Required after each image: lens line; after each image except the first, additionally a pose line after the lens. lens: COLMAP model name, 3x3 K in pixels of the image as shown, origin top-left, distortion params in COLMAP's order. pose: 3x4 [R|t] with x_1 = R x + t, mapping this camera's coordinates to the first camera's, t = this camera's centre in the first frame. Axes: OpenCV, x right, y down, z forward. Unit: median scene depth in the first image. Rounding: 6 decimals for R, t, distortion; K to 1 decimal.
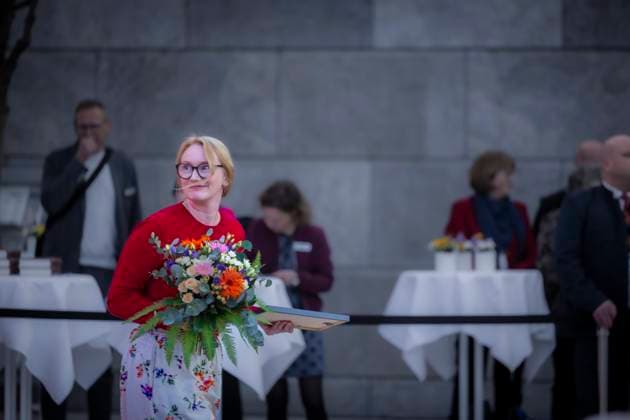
lens RADIAL K [[1271.6, 0, 277.5], [0, 1271.6, 210.0], [0, 0, 1]] dist [0.204735, 0.090797]
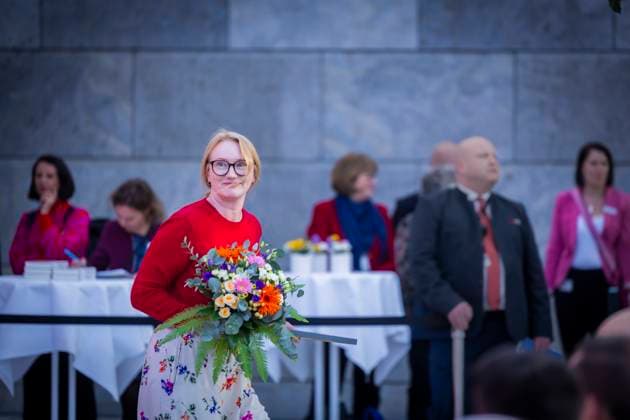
lens RADIAL K [[1271.6, 0, 277.5], [0, 1271.6, 210.0], [0, 0, 1]] dist [0.204735, 0.090797]
pose [[0.999527, 0.003403, -0.030549, 0.142427], [-0.003335, 0.999992, 0.002281, -0.003459], [0.030556, -0.002179, 0.999531, 0.003998]]
